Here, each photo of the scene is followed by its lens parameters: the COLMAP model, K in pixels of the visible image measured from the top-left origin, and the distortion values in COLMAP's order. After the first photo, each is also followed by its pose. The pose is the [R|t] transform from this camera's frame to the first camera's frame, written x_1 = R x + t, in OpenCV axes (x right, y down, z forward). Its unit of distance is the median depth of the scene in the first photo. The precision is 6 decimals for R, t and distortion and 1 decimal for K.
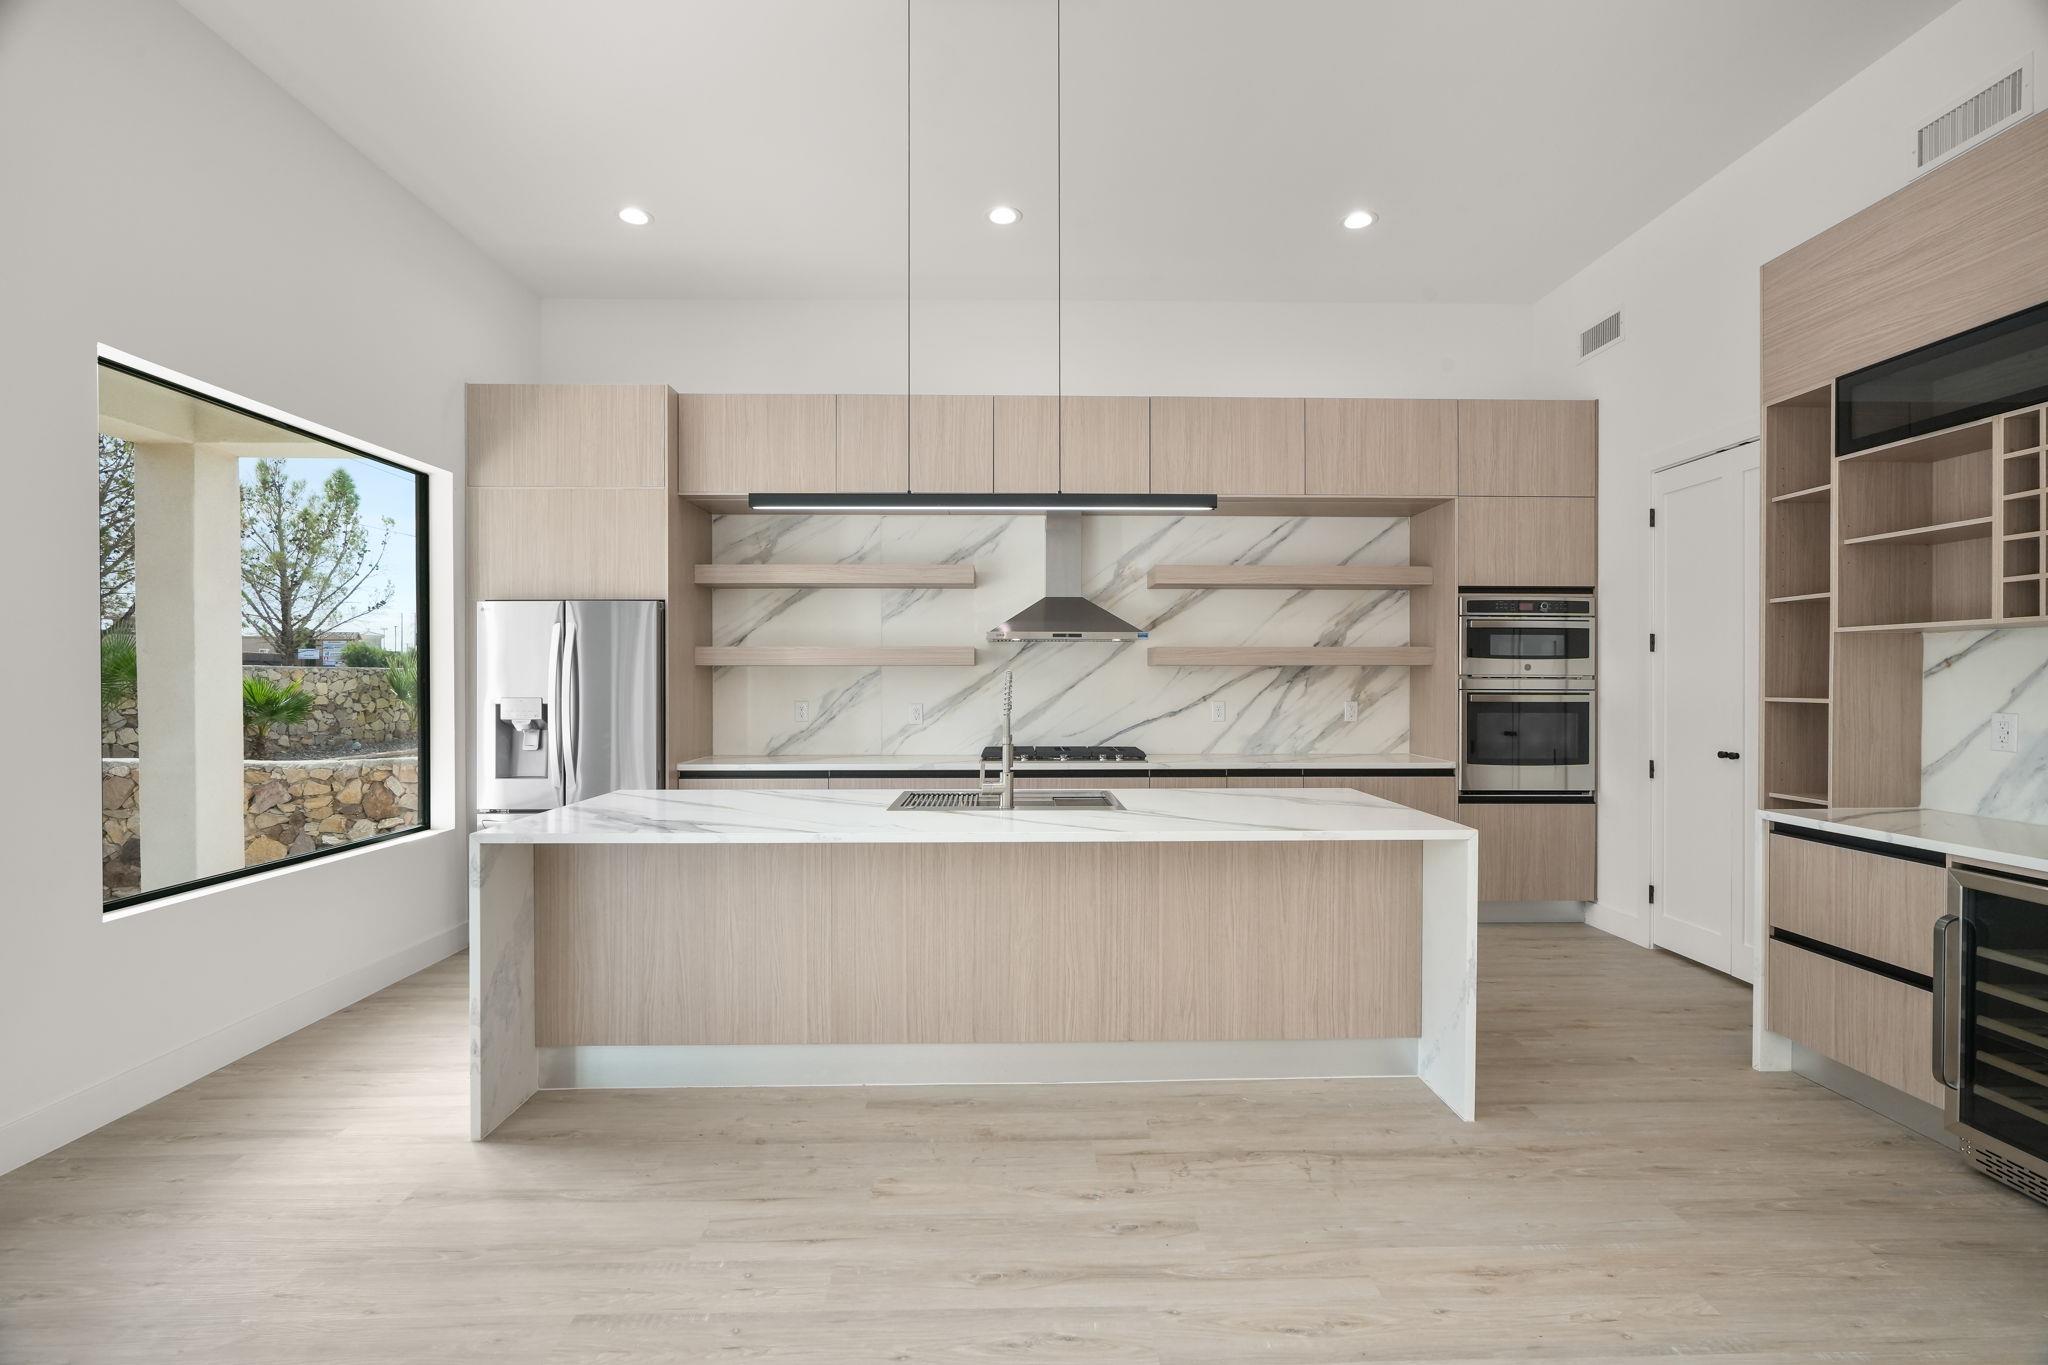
lens RADIAL K [[932.7, 0, 1031.3], [0, 932.7, 676.6], [0, 0, 1]] dist [-0.007863, 0.003828]
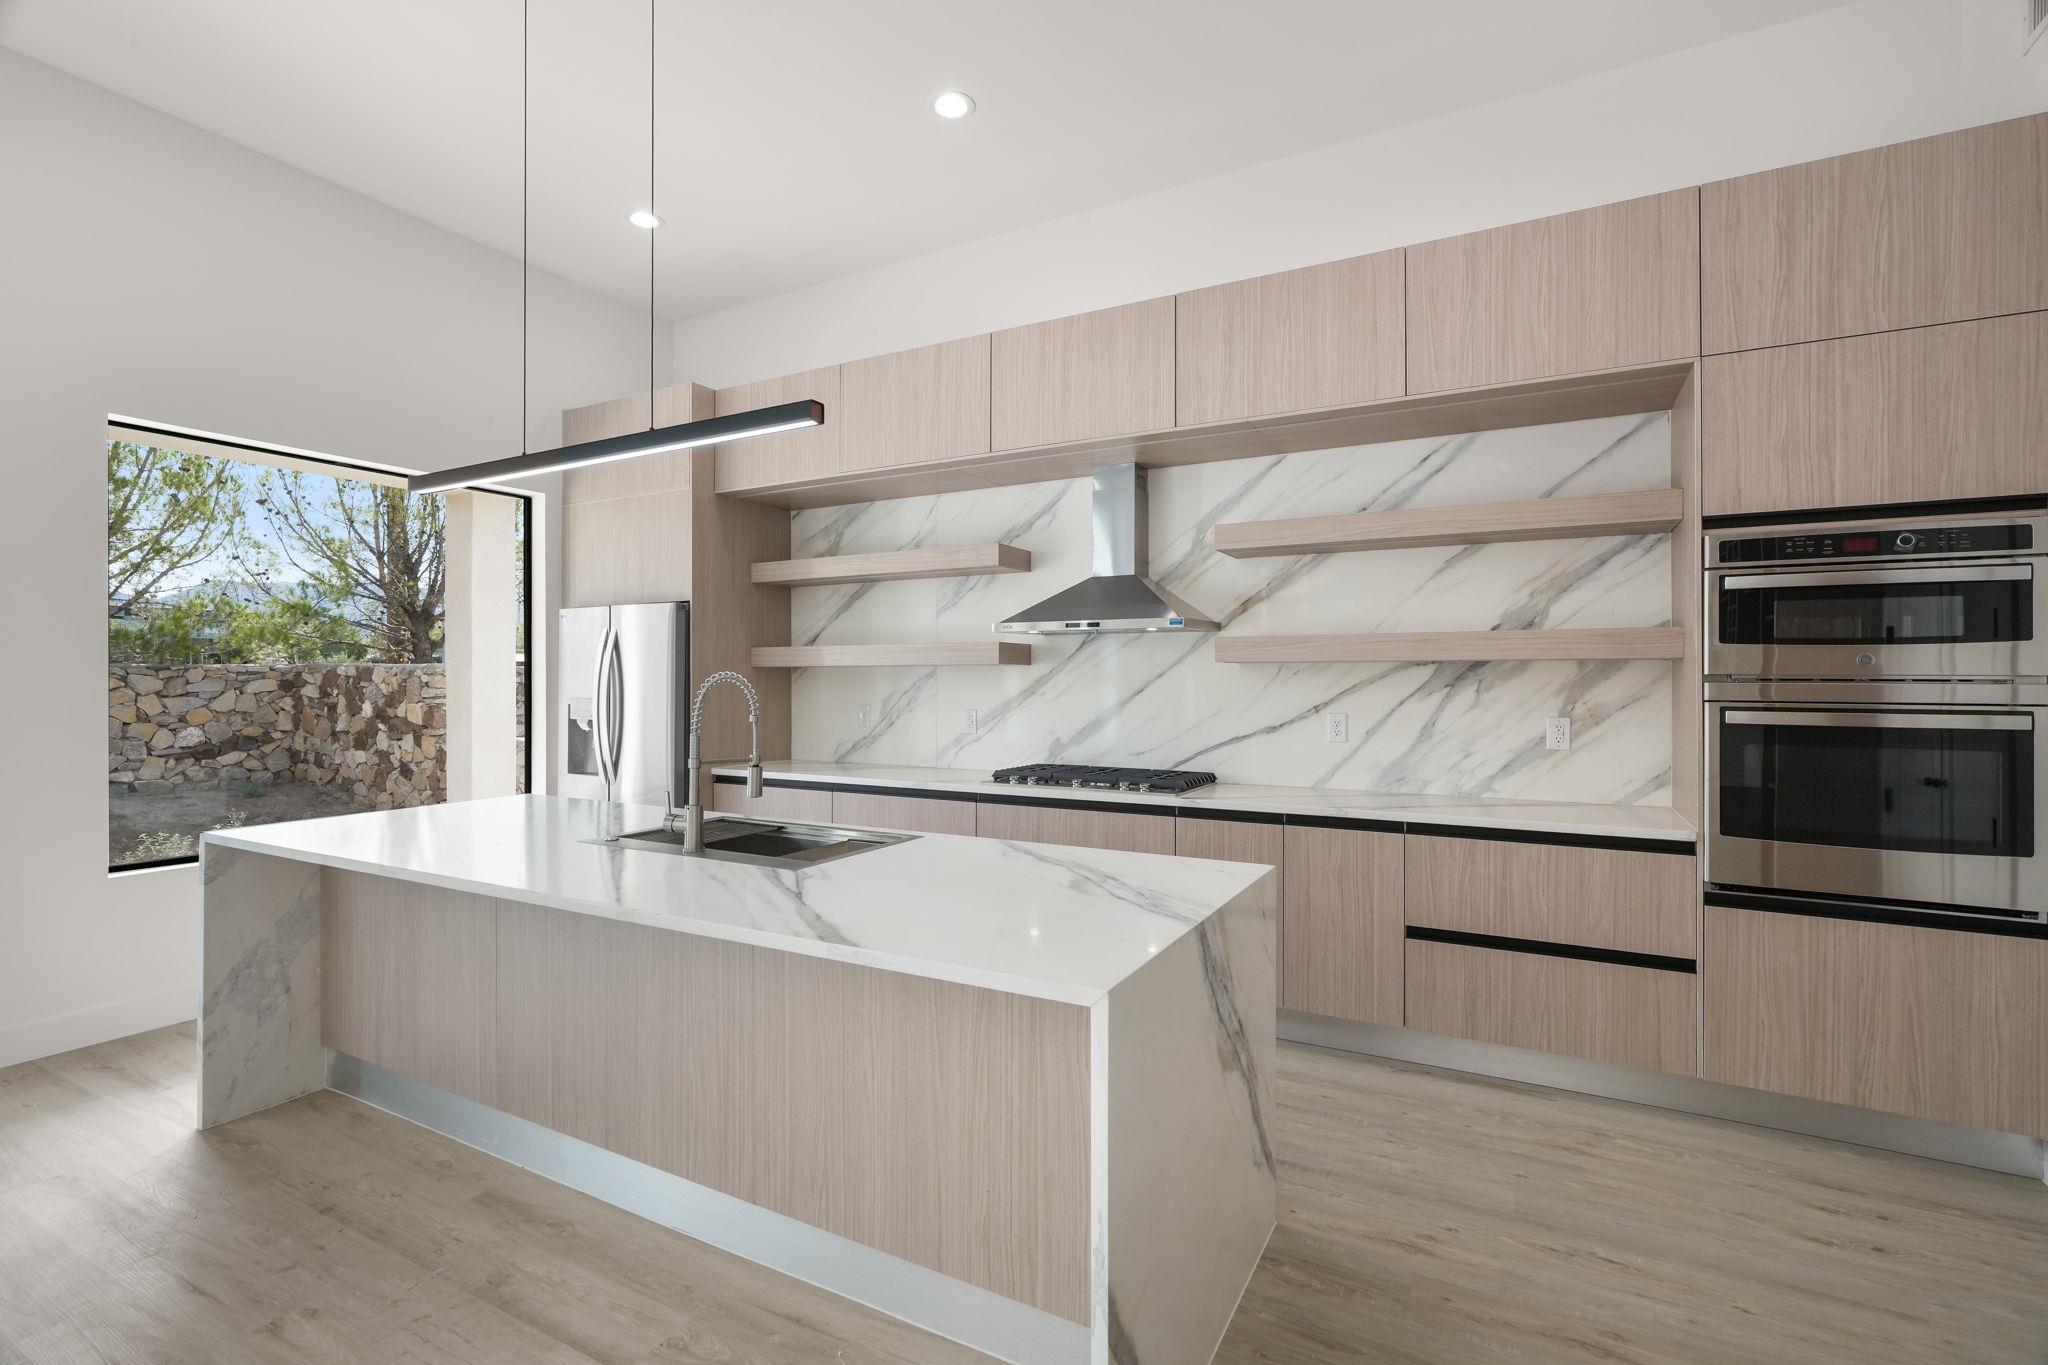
lens RADIAL K [[932.7, 0, 1020.5], [0, 932.7, 679.8], [0, 0, 1]] dist [-0.007863, 0.003828]
pose [[0.864627, 0.000622, -0.502414, 0.363093], [0.001955, 0.999987, 0.004603, -0.002440], [0.502410, -0.004962, 0.864615, 0.289630]]
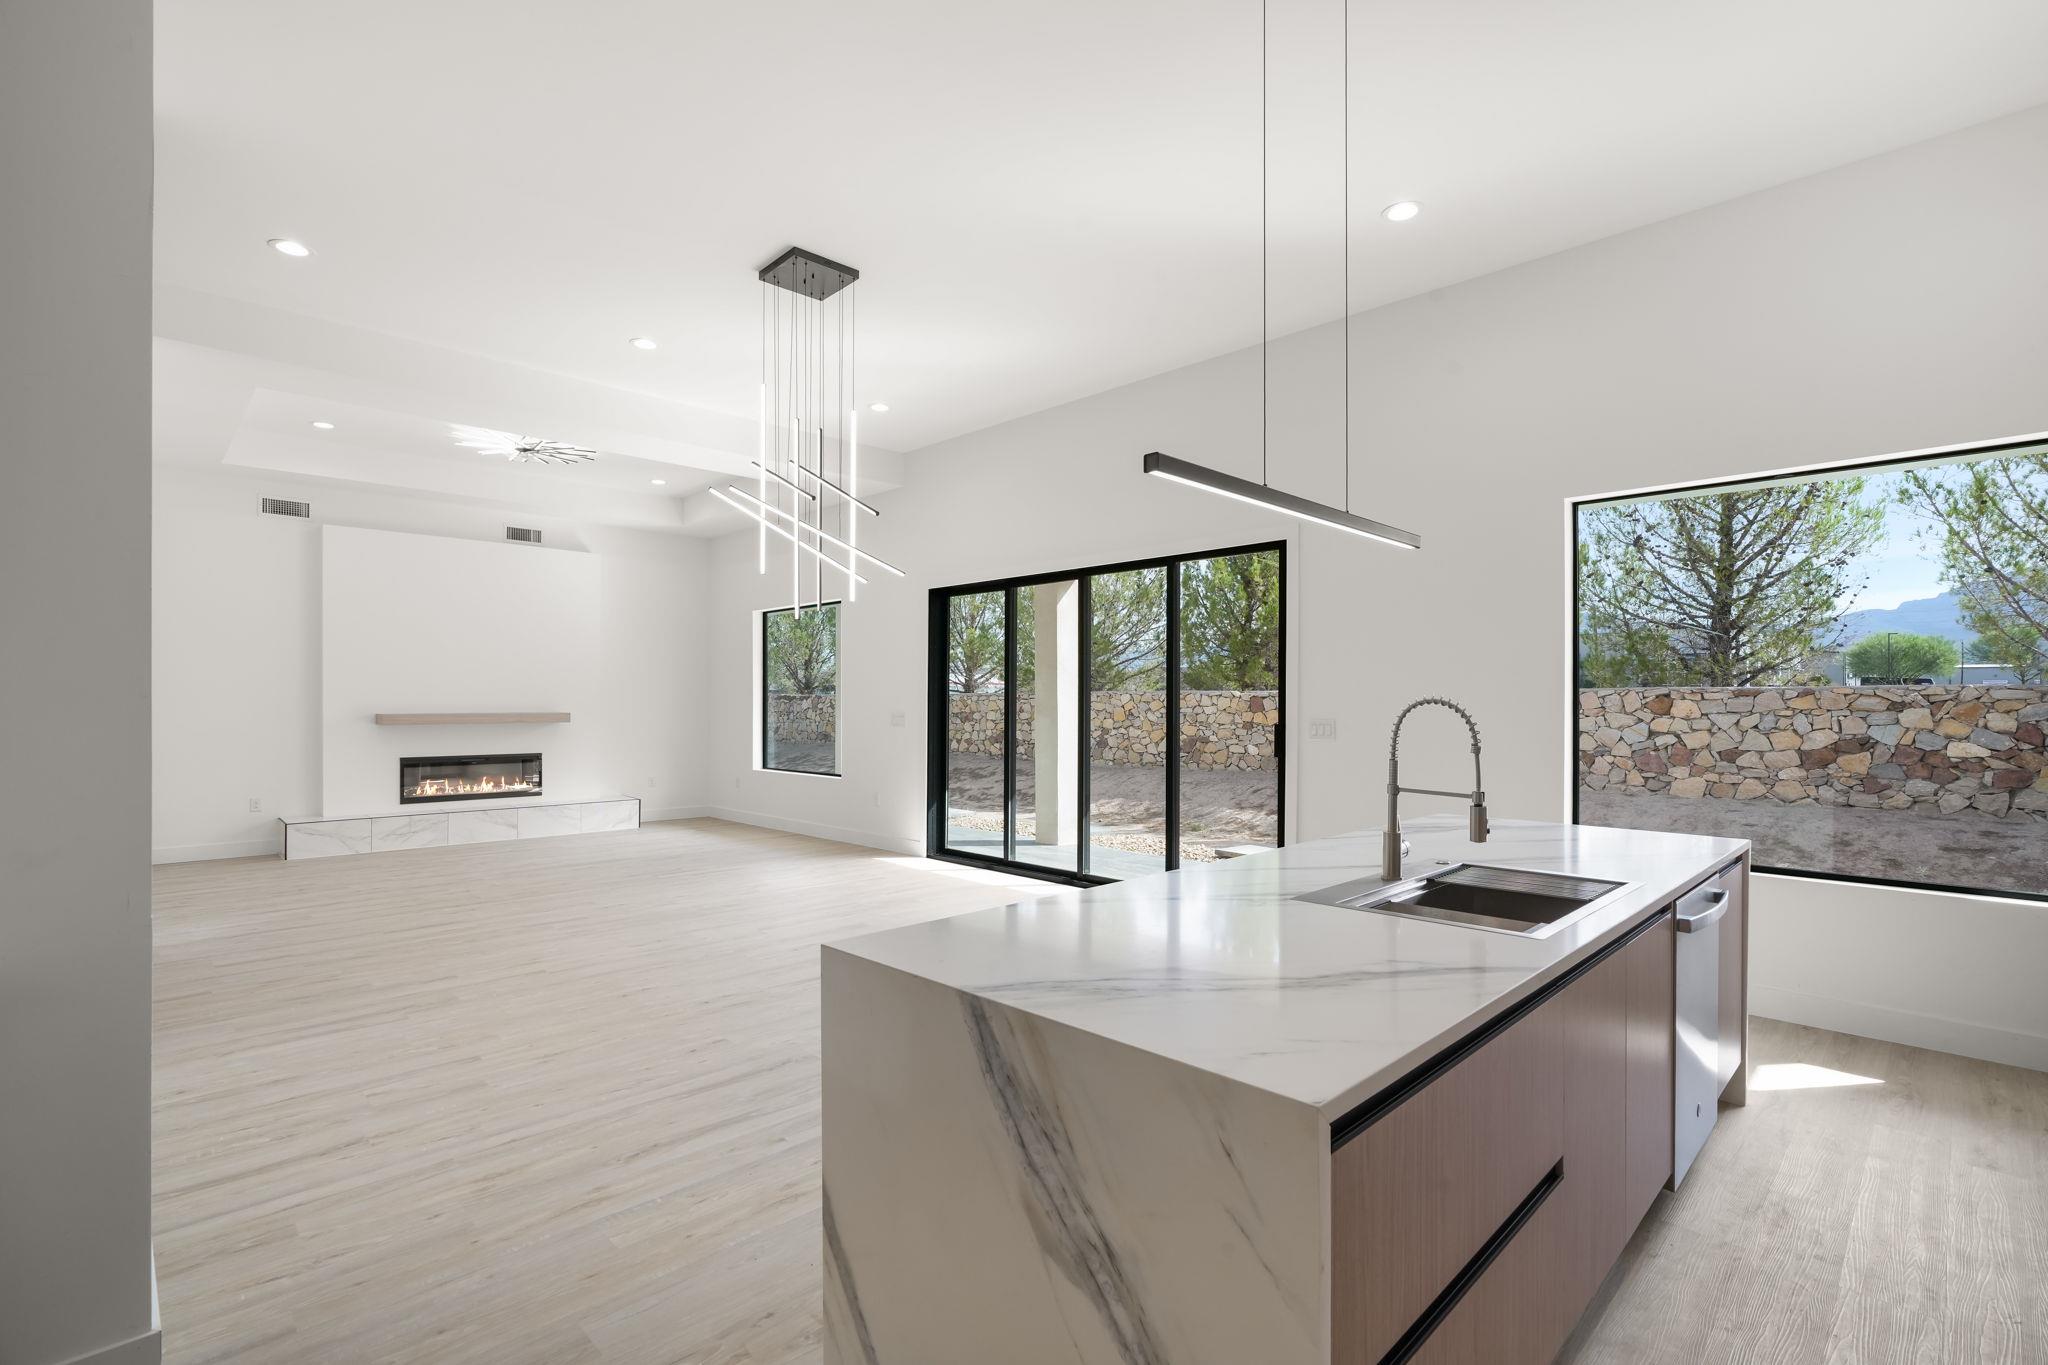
lens RADIAL K [[932.7, 0, 1014.9], [0, 932.7, 707.5], [0, 0, 1]] dist [-0.007863, 0.003828]
pose [[-0.732750, 0.003831, -0.680487, 0.429522], [0.003185, 0.999993, 0.002200, 0.001910], [0.680491, -0.000555, -0.732756, 0.835438]]
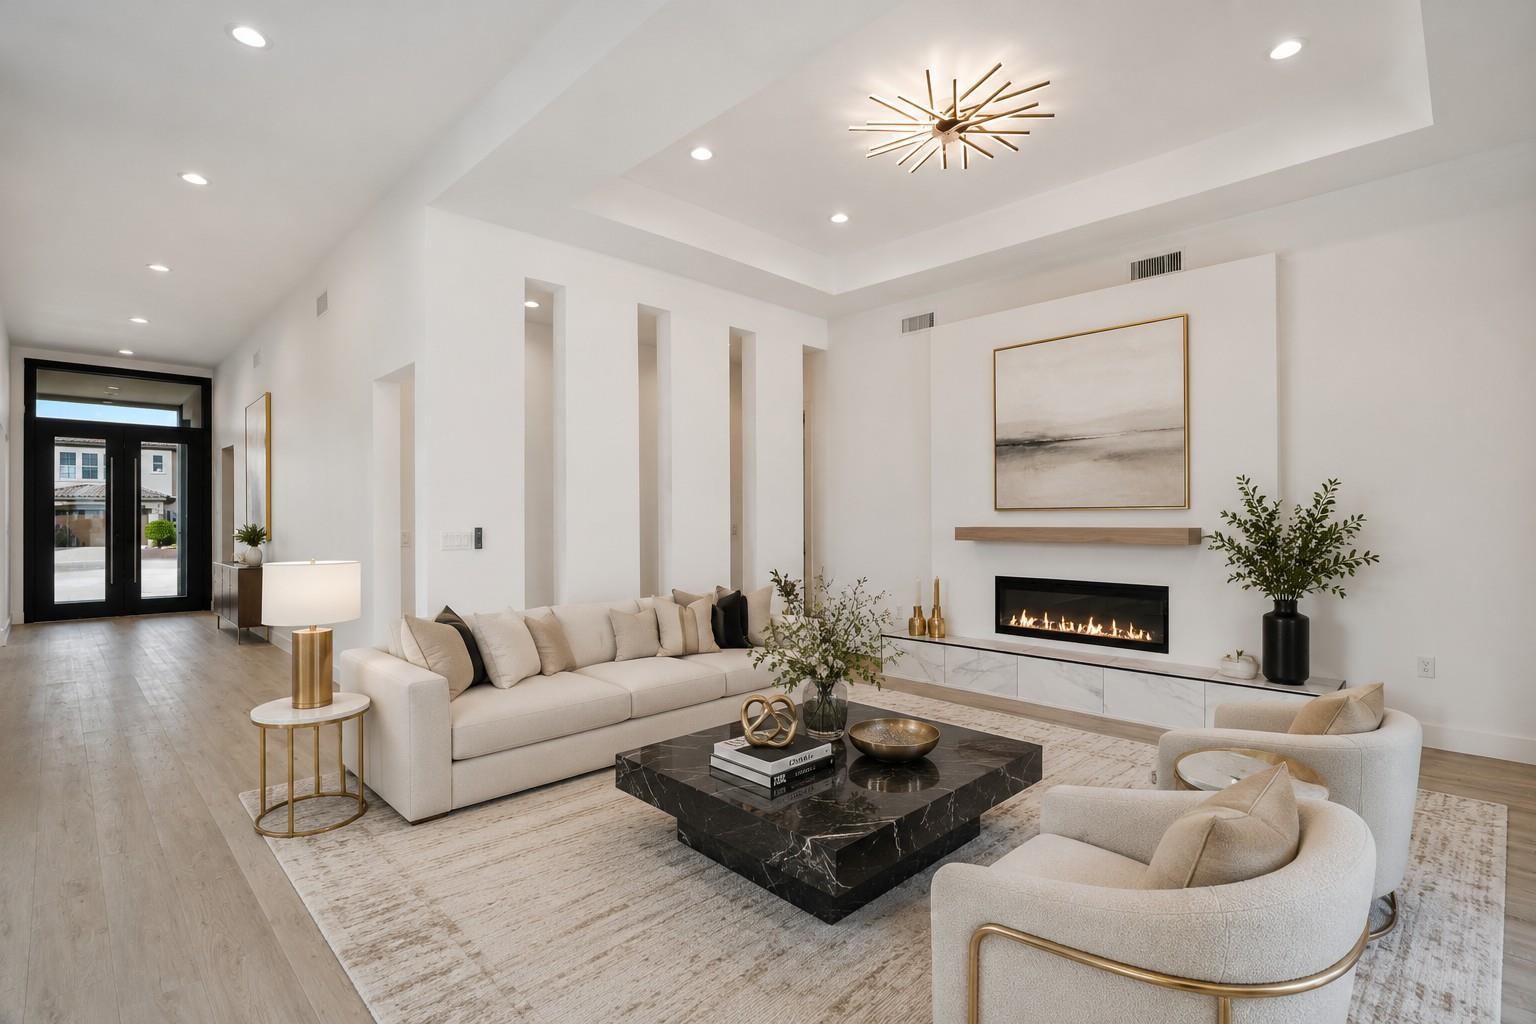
lens RADIAL K [[699.5, 0, 773.6], [0, 699.5, 516.5], [0, 0, 1]] dist [-0.007863, 0.003828]
pose [[-0.707651, 0.004945, 0.706545, -0.421692], [0.004471, 0.999987, -0.002520, -0.000220], [-0.706548, 0.001376, -0.707664, -0.170009]]
